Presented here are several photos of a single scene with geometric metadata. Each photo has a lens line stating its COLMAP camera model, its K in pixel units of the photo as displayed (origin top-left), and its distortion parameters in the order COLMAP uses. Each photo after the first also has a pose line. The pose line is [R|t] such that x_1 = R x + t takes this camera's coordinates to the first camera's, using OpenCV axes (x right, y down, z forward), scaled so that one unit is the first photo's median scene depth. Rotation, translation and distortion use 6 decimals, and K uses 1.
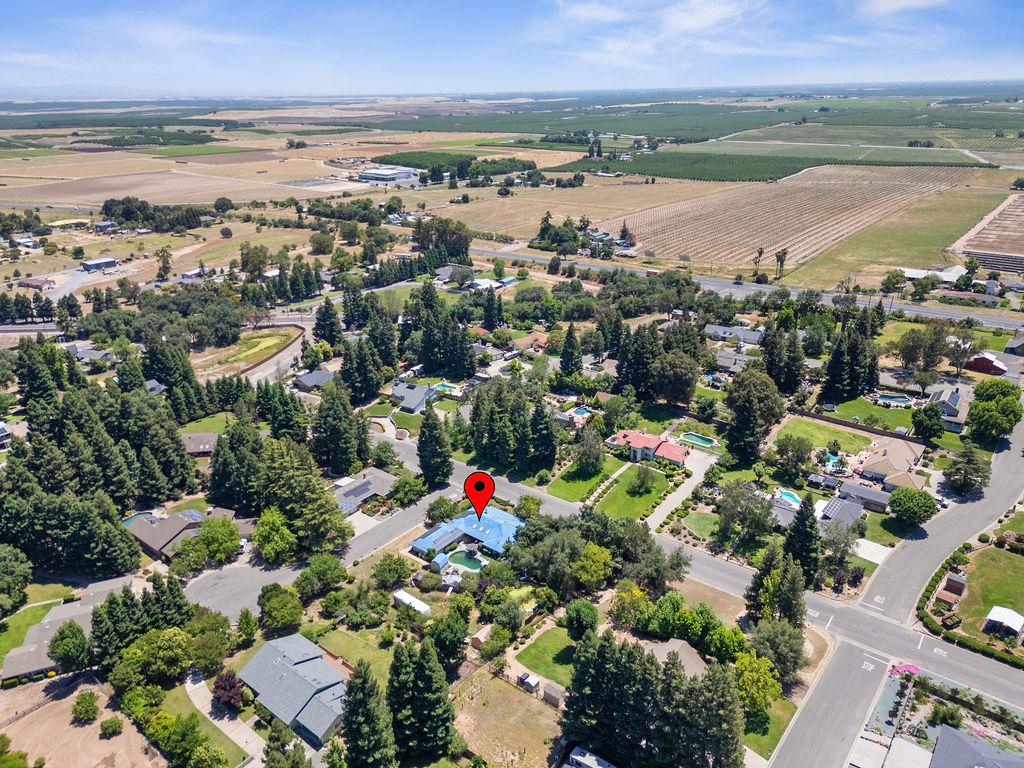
lens RADIAL K [[710.5, 0, 507.6], [0, 710.5, 387.3], [0, 0, 1]] dist [0.066952, -0.065501]
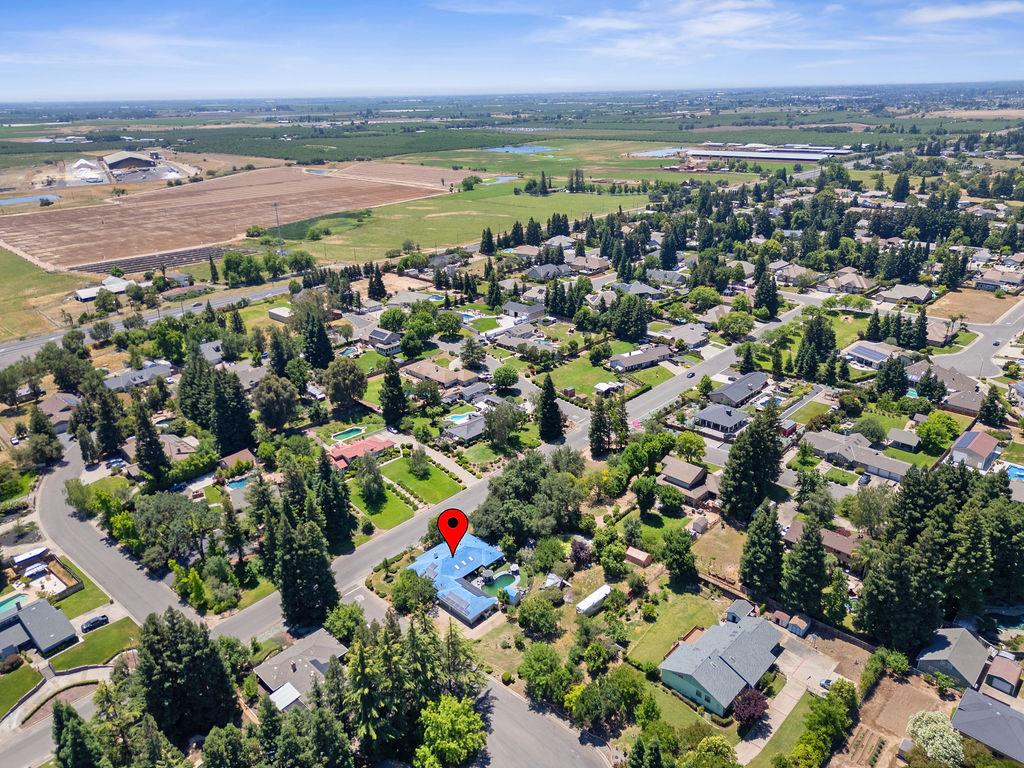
lens RADIAL K [[709.5, 0, 509.2], [0, 709.5, 382.4], [0, 0, 1]] dist [0.064448, -0.062393]
pose [[0.094749, -0.356986, 0.929292, -0.359602], [0.397588, 0.869379, 0.293433, -0.113086], [-0.912659, 0.341673, 0.224306, 0.291044]]
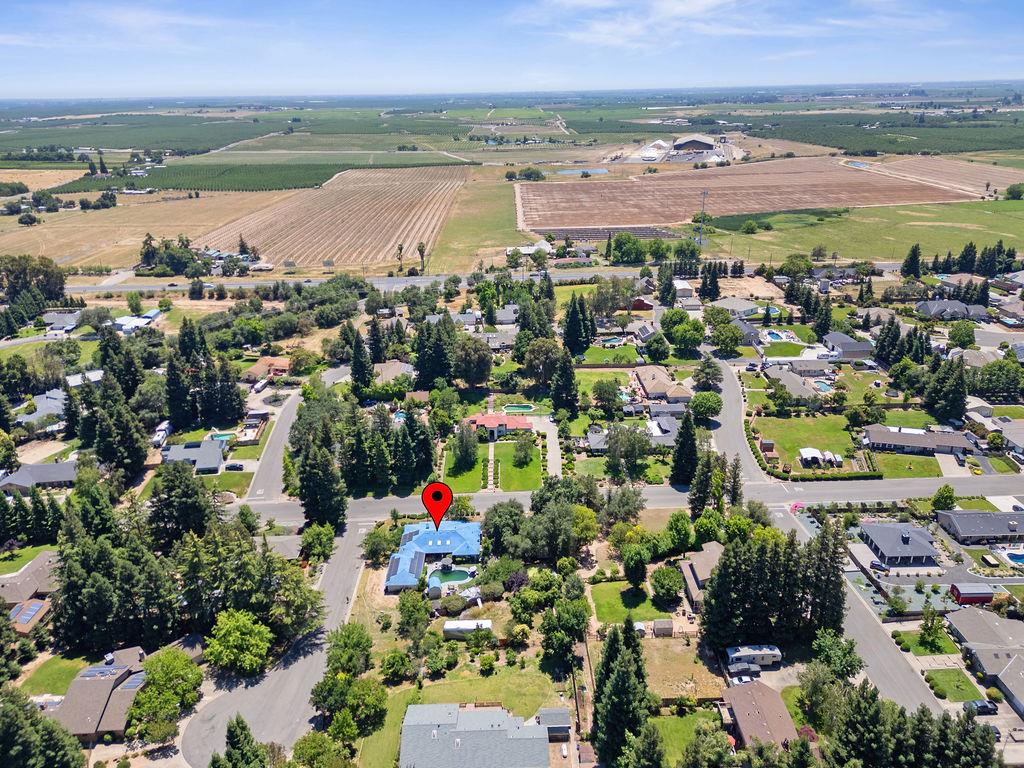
lens RADIAL K [[709.5, 0, 509.2], [0, 709.5, 382.4], [0, 0, 1]] dist [0.064448, -0.062393]
pose [[0.770862, -0.235226, 0.591980, -0.214634], [0.246525, 0.967070, 0.063250, -0.021833], [-0.587364, 0.097181, 0.803467, 0.065372]]
